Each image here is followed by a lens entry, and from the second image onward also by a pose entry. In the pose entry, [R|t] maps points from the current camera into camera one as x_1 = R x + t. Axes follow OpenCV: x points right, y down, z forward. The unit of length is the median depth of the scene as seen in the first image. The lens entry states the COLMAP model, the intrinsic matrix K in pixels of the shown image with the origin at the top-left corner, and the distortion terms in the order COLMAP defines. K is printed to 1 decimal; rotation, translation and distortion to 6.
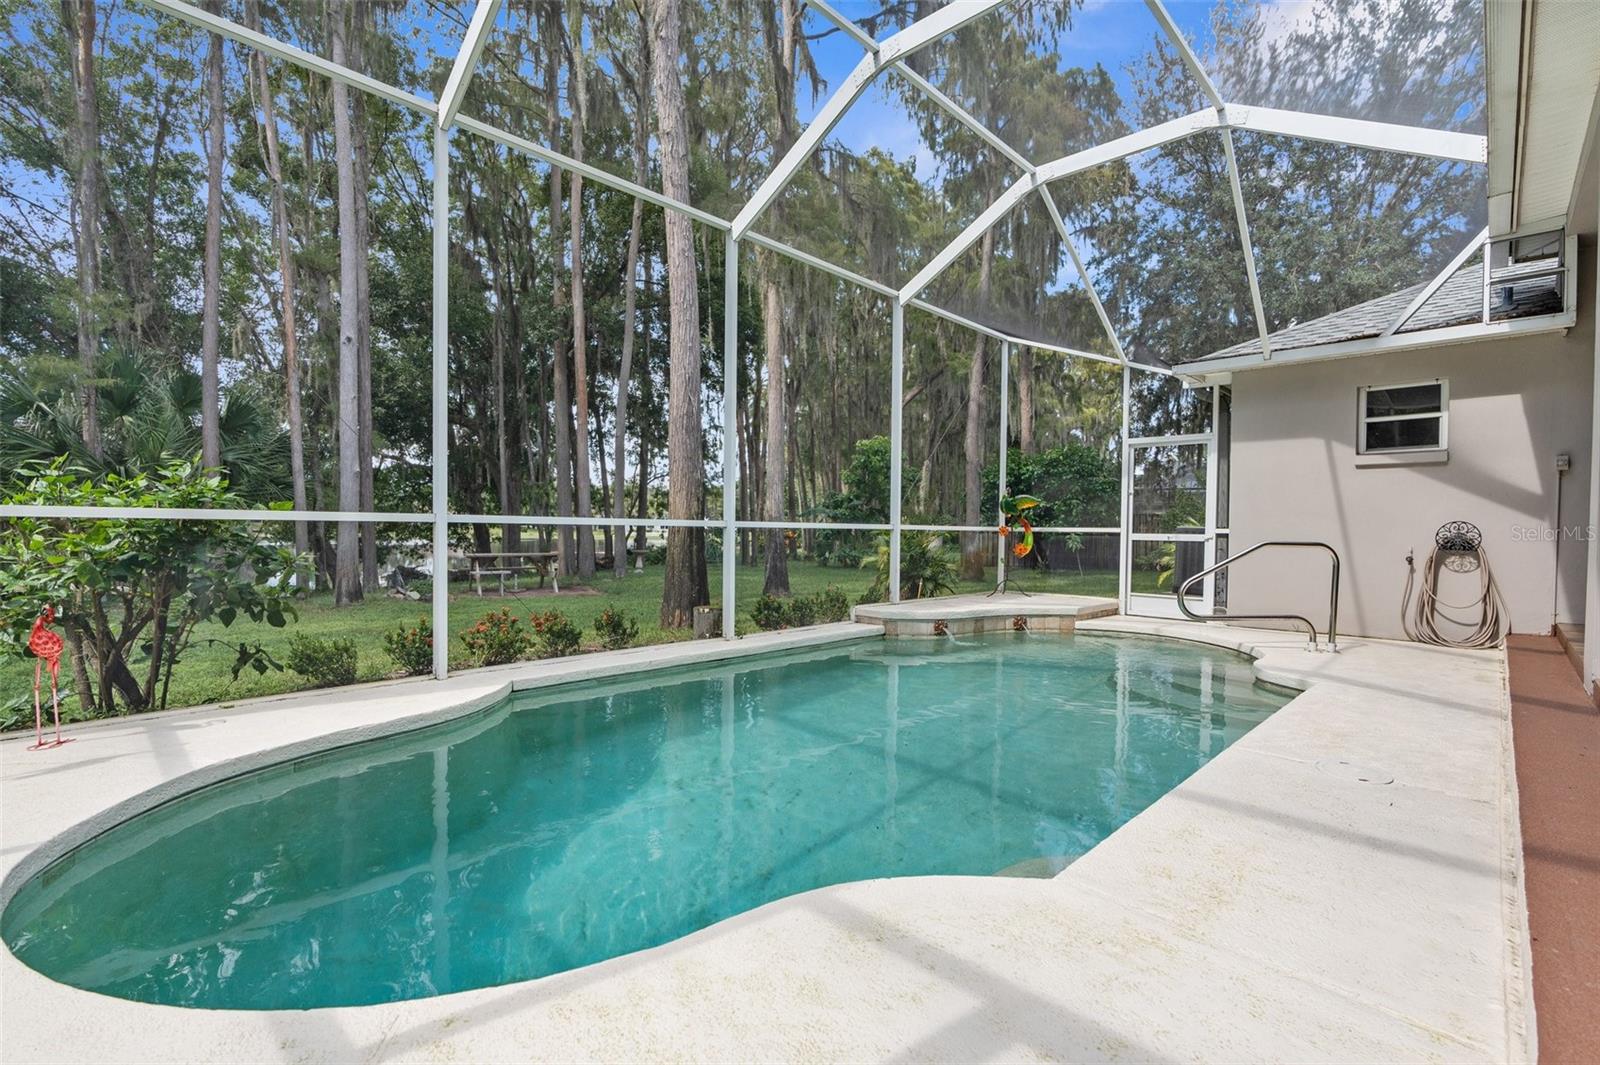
lens RADIAL K [[739.5, 0, 798.4], [0, 739.5, 540.1], [0, 0, 1]] dist [-0.009729, 0.000417]
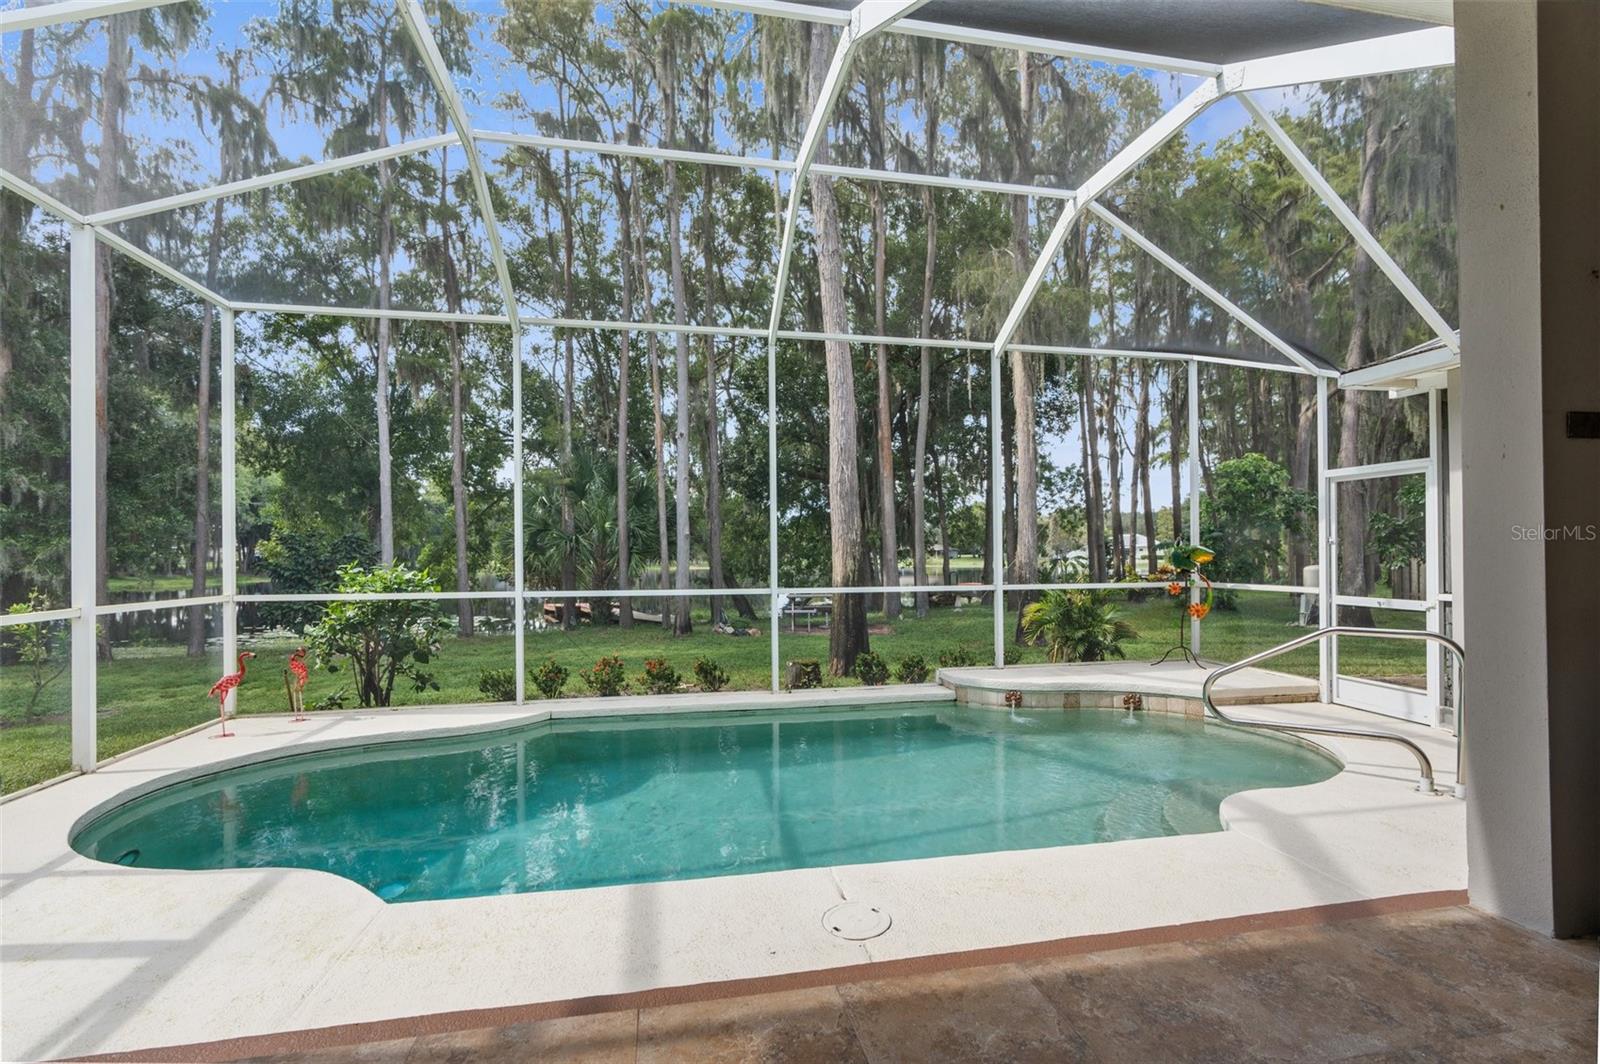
lens RADIAL K [[739.5, 0, 826.5], [0, 739.5, 549.0], [0, 0, 1]] dist [-0.009729, 0.000417]
pose [[0.813180, -0.019188, -0.581695, 0.553471], [0.008750, 0.999747, -0.020745, -0.054390], [0.581946, 0.011779, 0.813142, 0.101255]]
